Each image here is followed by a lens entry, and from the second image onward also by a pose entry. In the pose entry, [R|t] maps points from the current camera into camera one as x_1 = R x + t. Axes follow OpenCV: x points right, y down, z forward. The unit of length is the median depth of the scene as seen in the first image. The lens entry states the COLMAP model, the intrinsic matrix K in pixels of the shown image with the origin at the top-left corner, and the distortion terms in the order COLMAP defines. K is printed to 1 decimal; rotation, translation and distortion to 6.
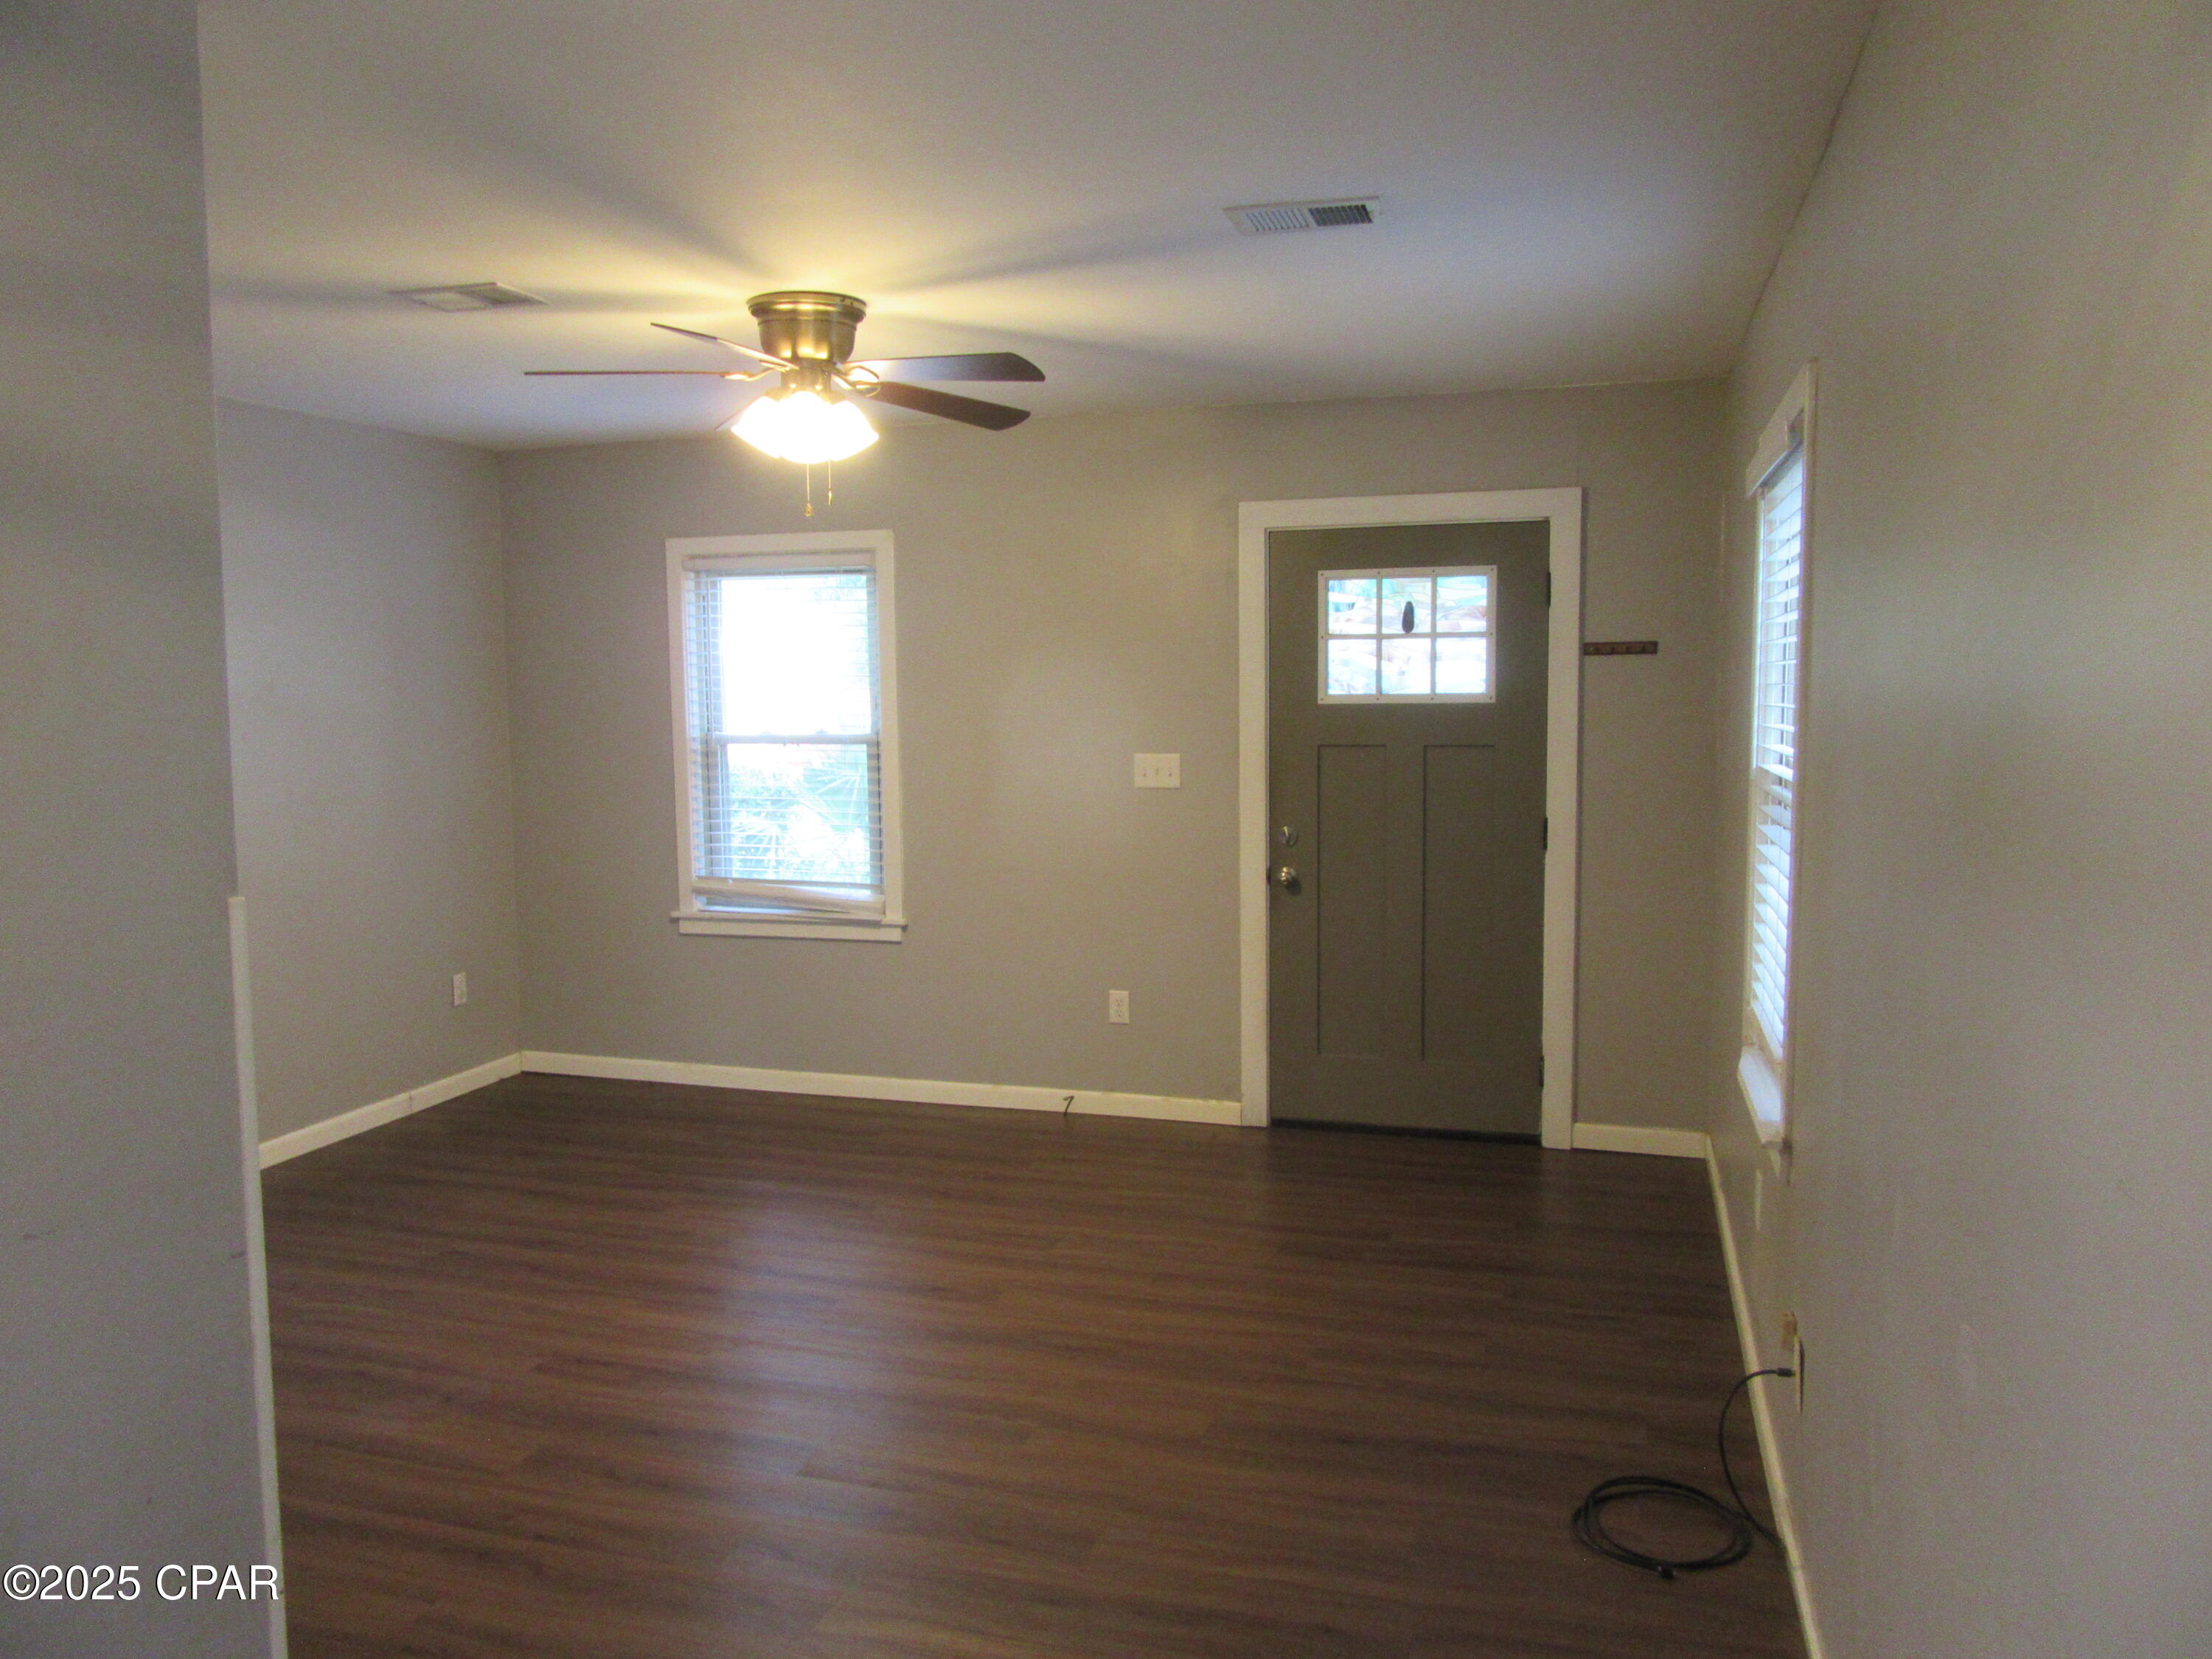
lens RADIAL K [[1616.4, 0, 1106.0], [0, 1616.4, 829.5], [0, 0, 1]] dist [-0.107669, 0.000256]
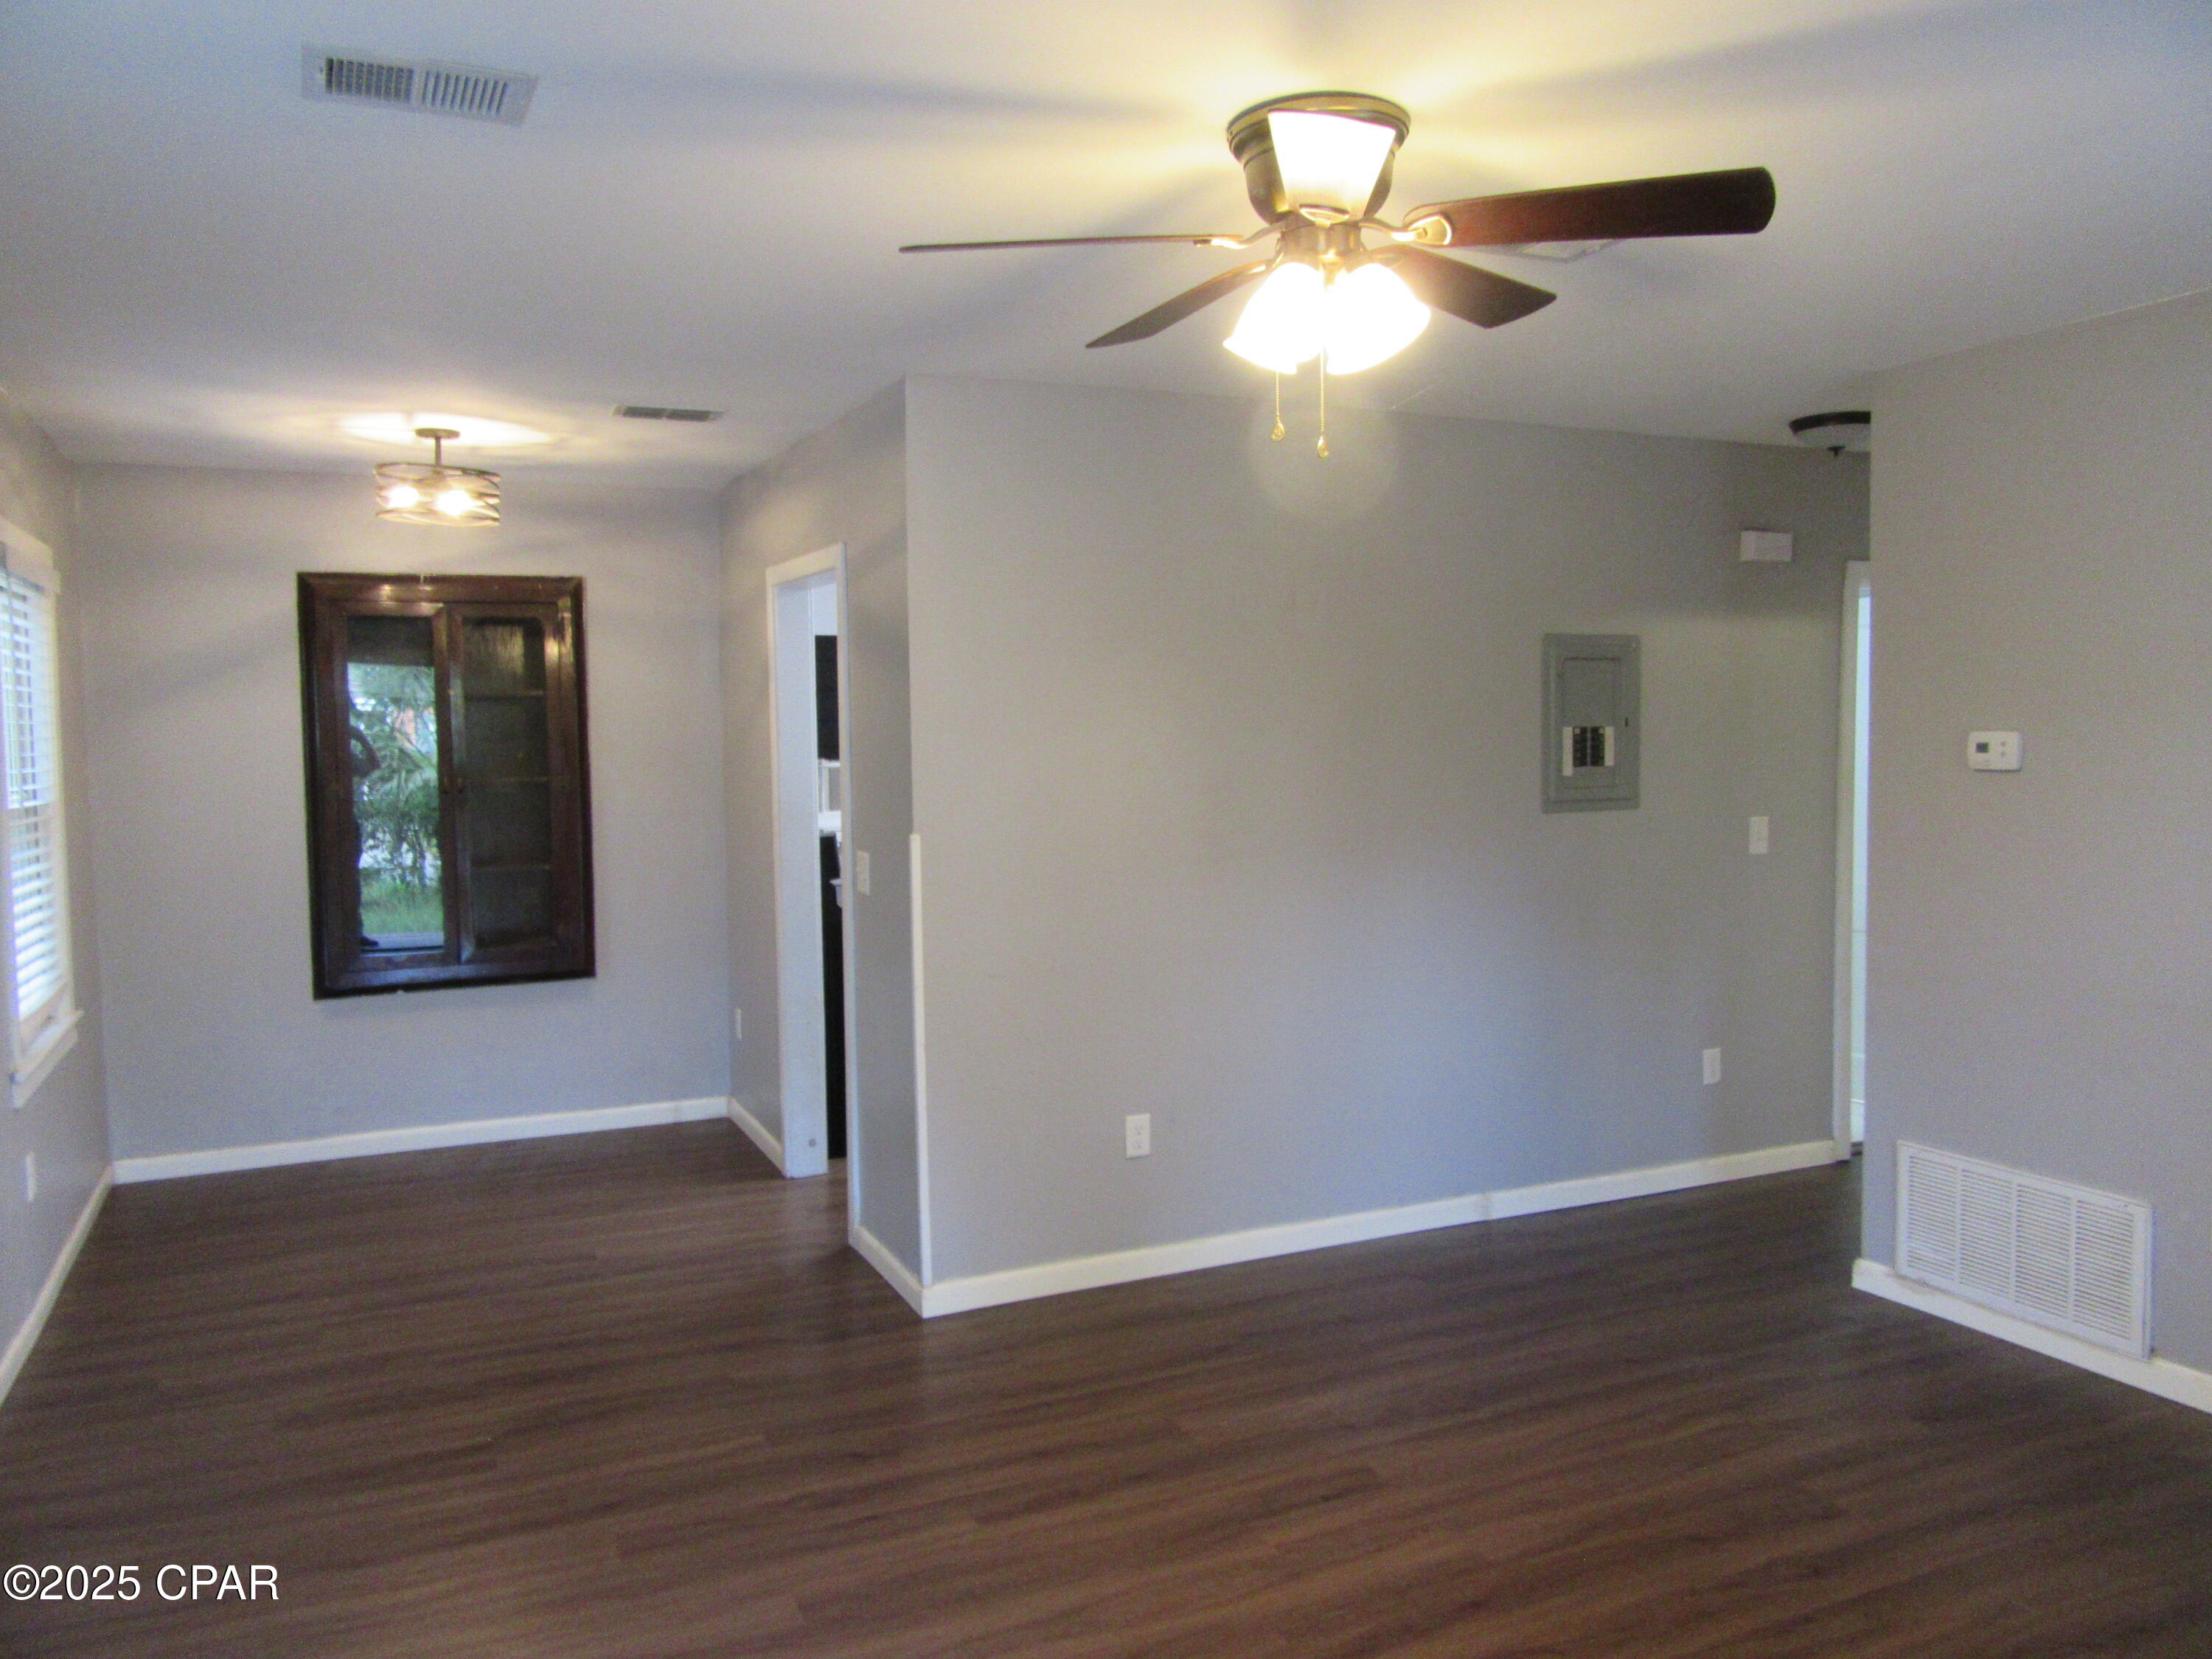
lens RADIAL K [[1616.4, 0, 1106.0], [0, 1616.4, 829.5], [0, 0, 1]] dist [-0.107669, 0.000256]
pose [[-0.773987, 0.067565, -0.629587, 0.281252], [-0.020053, 0.991177, 0.131021, -0.132377], [0.632884, 0.114034, -0.765803, 1.436890]]
